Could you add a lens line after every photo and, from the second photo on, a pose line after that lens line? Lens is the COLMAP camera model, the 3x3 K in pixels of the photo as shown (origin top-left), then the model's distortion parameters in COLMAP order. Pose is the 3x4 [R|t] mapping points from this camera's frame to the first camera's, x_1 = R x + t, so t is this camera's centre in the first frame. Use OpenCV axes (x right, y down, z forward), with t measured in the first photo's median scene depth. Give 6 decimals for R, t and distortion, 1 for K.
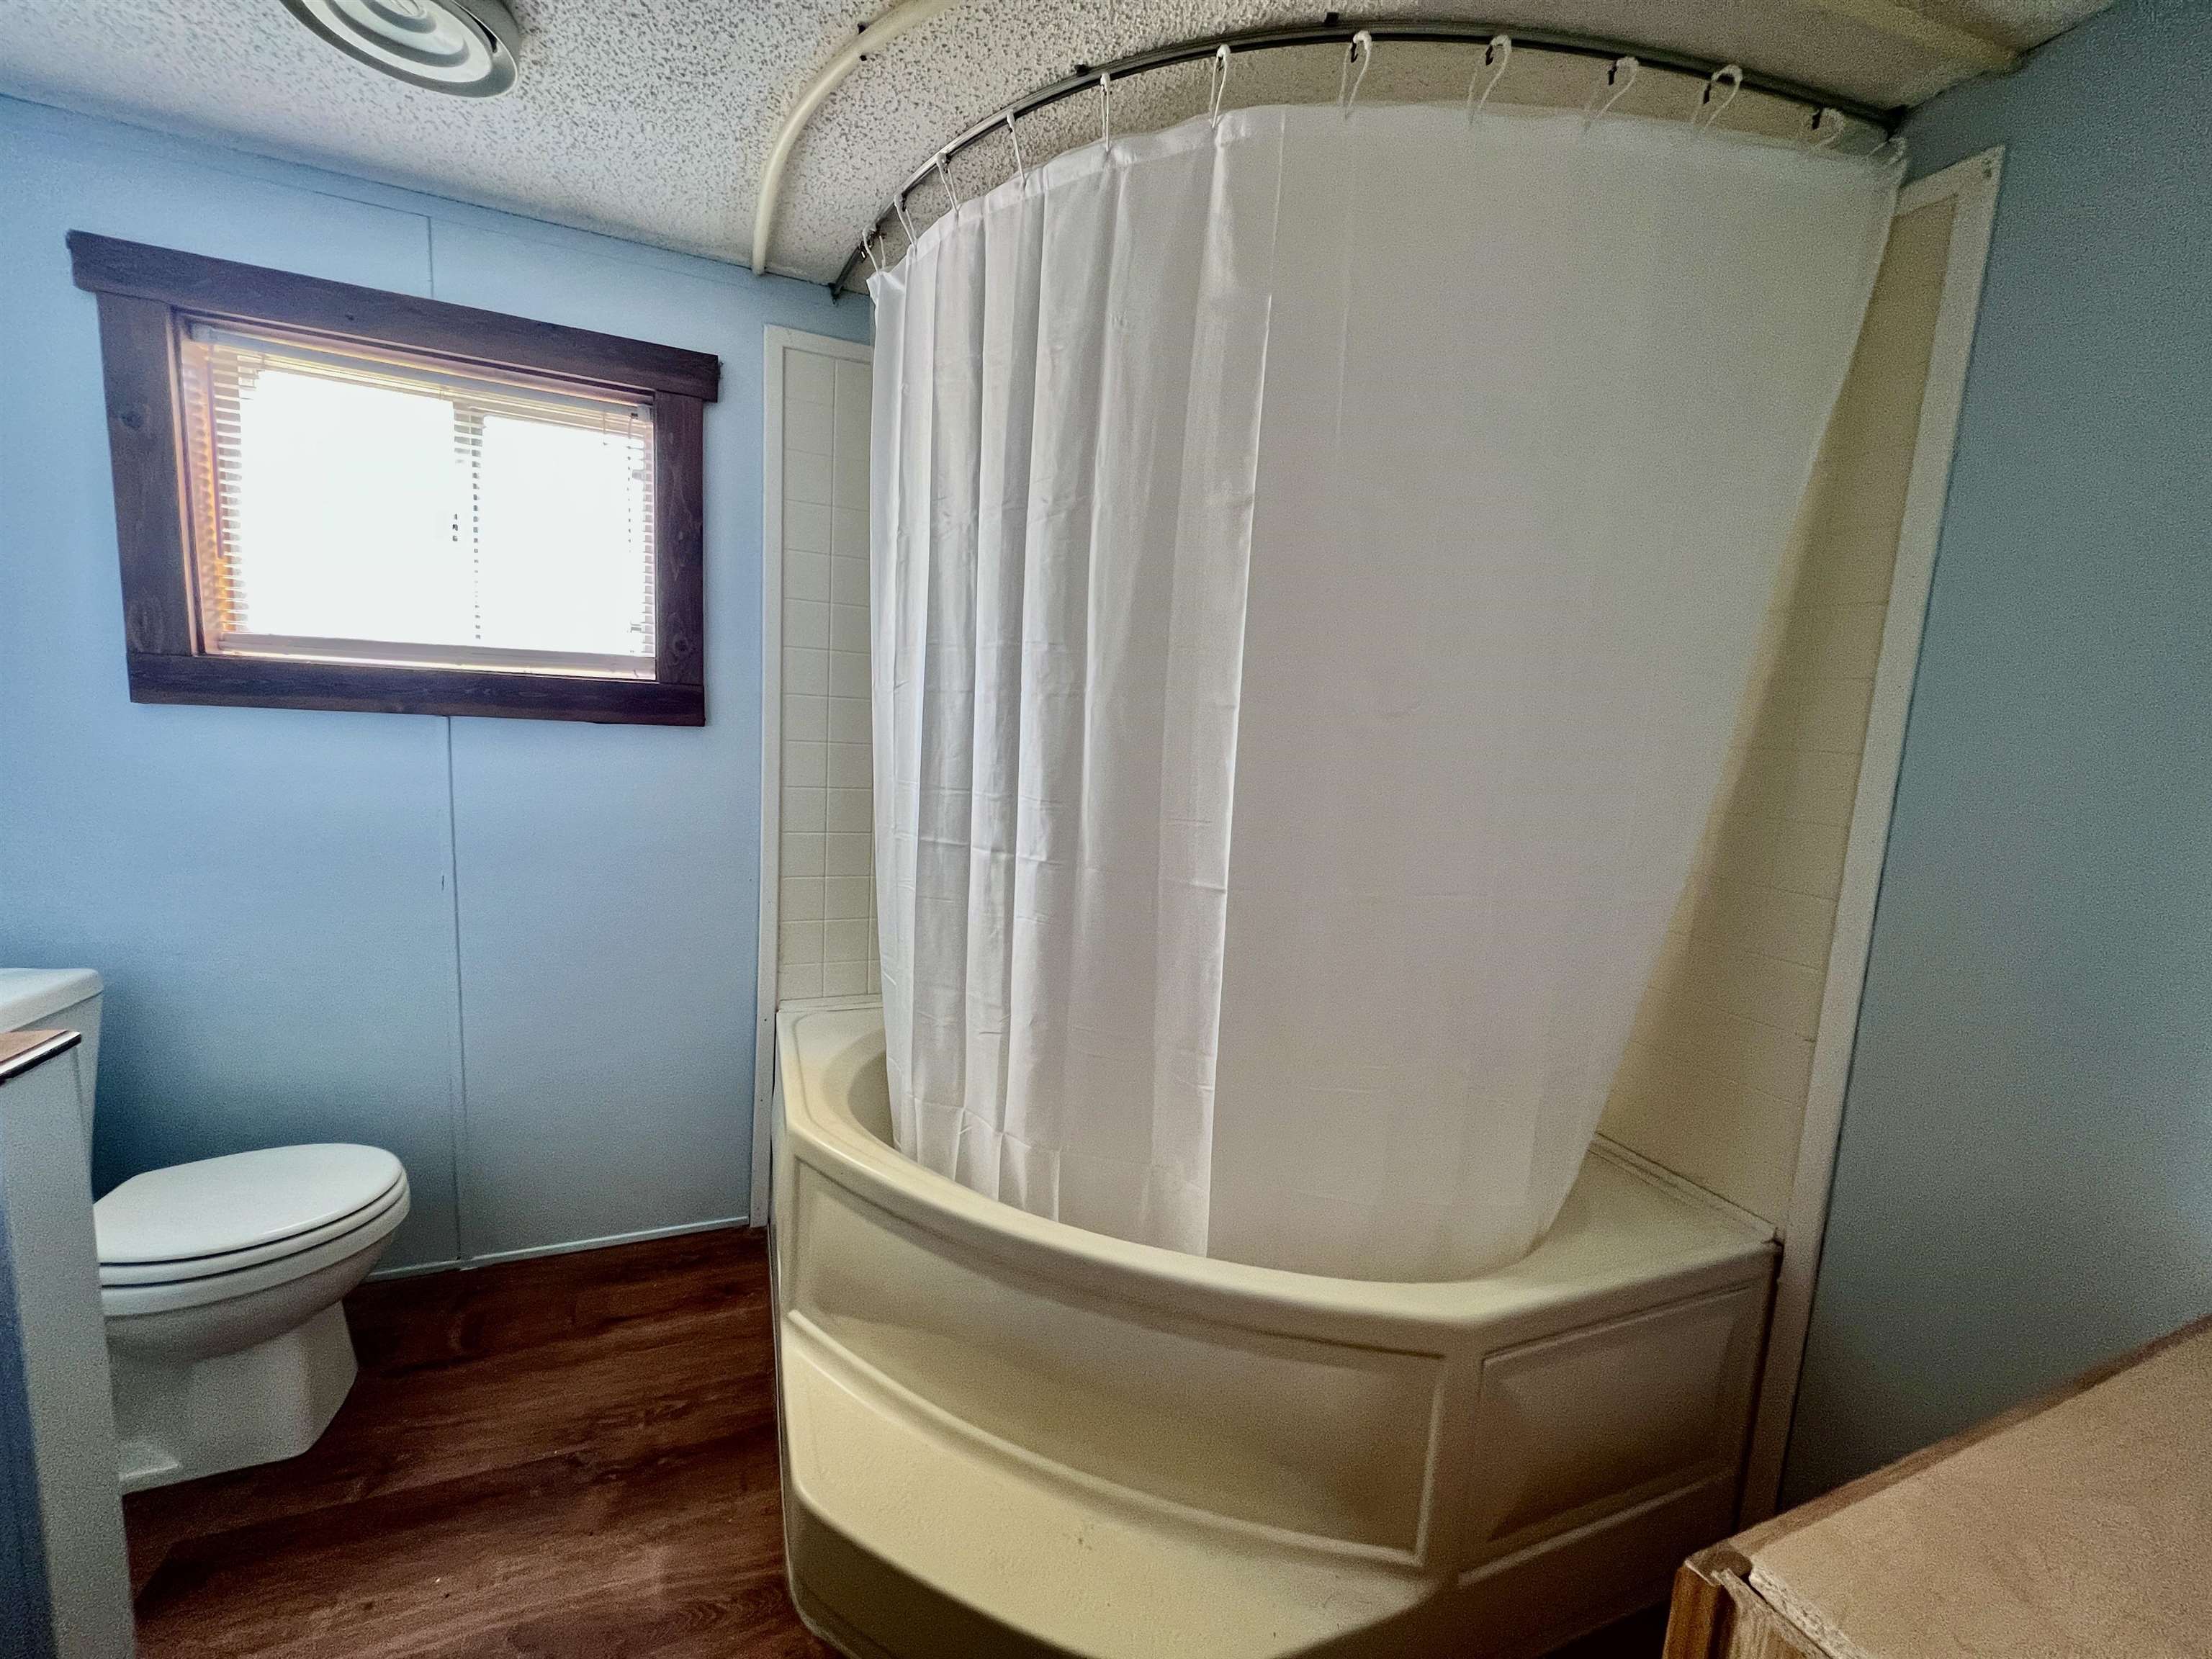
lens RADIAL K [[889.5, 0, 1104.2], [0, 889.5, 835.4], [0, 0, 1]] dist [0.003588, 0.000287]
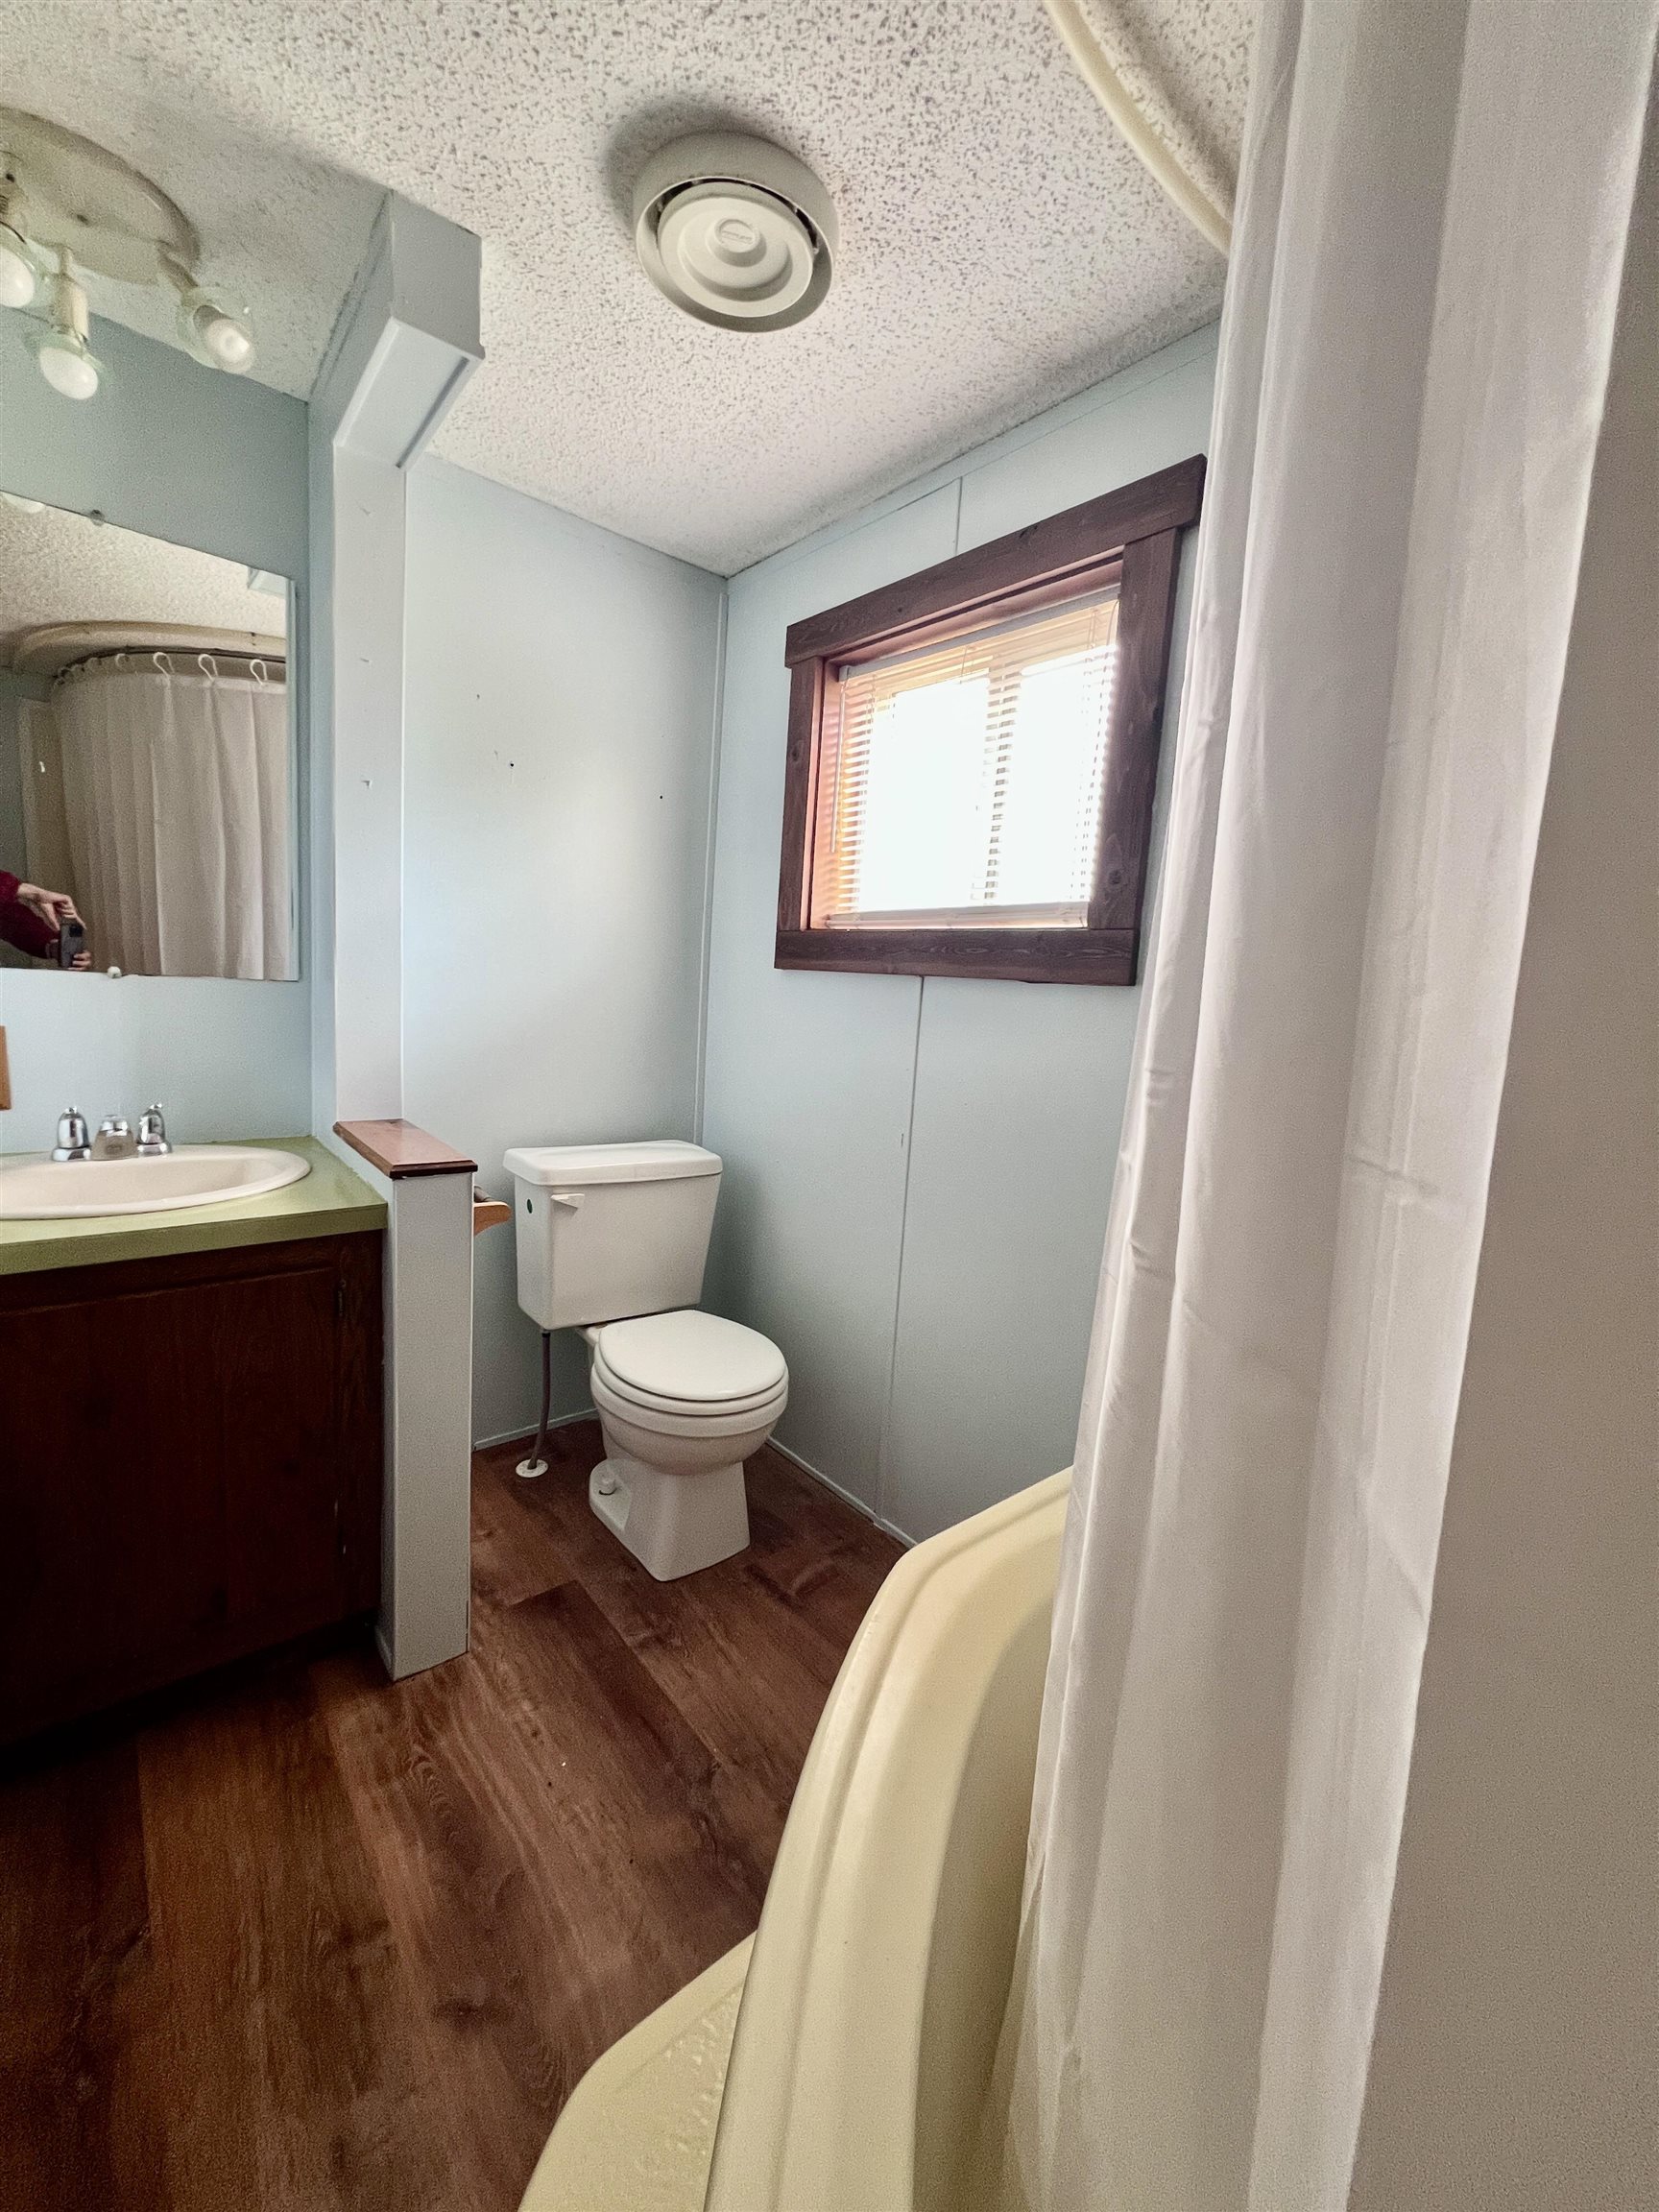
lens RADIAL K [[889.5, 0, 831.1], [0, 889.5, 1100.8], [0, 0, 1]] dist [0.003588, 0.000287]
pose [[0.306735, 0.092942, -0.947246, 0.205010], [-0.173622, 0.983987, 0.040325, -0.020766], [0.935825, 0.152093, 0.317960, 0.645651]]
